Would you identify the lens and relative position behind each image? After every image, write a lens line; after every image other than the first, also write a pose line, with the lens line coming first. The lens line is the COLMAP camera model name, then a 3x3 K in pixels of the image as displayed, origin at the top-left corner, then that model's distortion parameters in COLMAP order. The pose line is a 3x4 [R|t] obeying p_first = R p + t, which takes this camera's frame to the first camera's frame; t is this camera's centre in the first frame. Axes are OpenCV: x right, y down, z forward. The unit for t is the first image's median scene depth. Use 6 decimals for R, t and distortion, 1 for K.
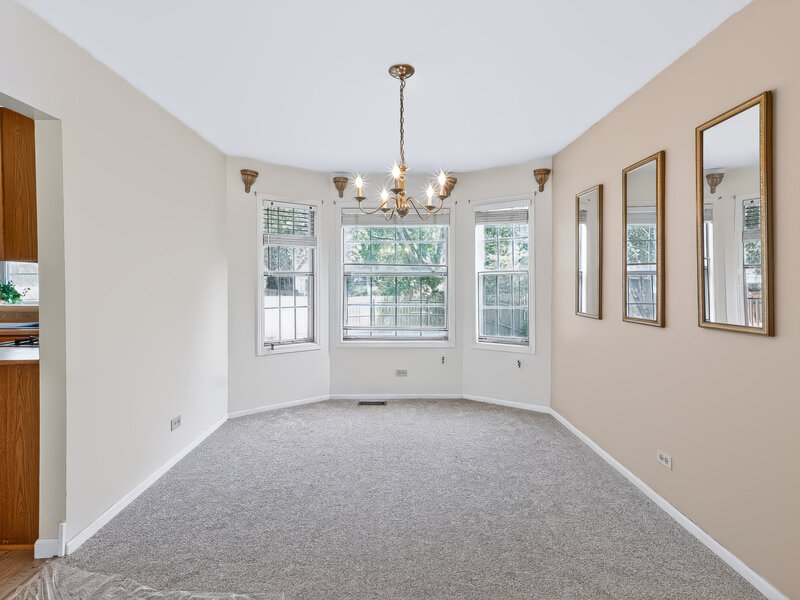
lens RADIAL K [[419.4, 0, 394.9], [0, 419.4, 284.9], [0, 0, 1]] dist [-0.008274, -0.000386]
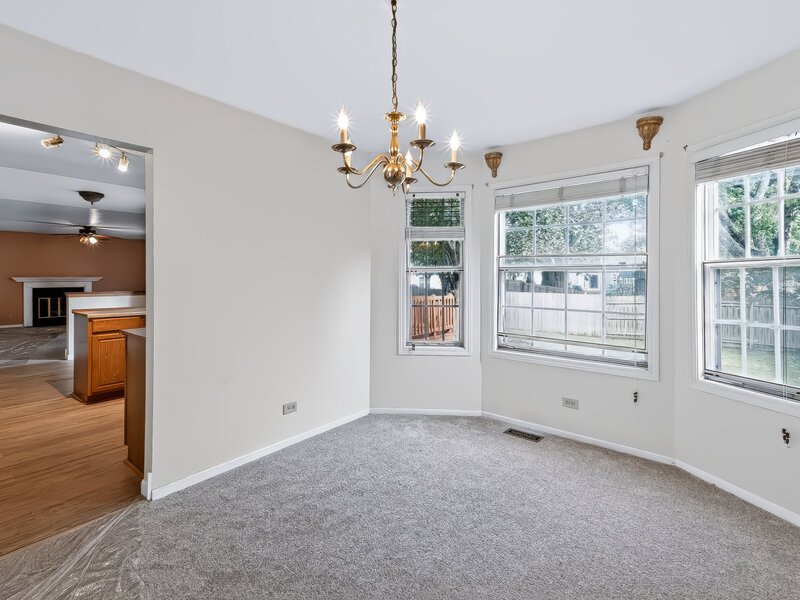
lens RADIAL K [[393.4, 0, 411.0], [0, 393.4, 279.6], [0, 0, 1]] dist [0.013237, 0.000317]
pose [[0.741812, 0.002463, -0.670603, 0.280320], [-0.003837, 0.999992, -0.000571, -0.003592], [0.670596, 0.002997, 0.741816, 0.315445]]
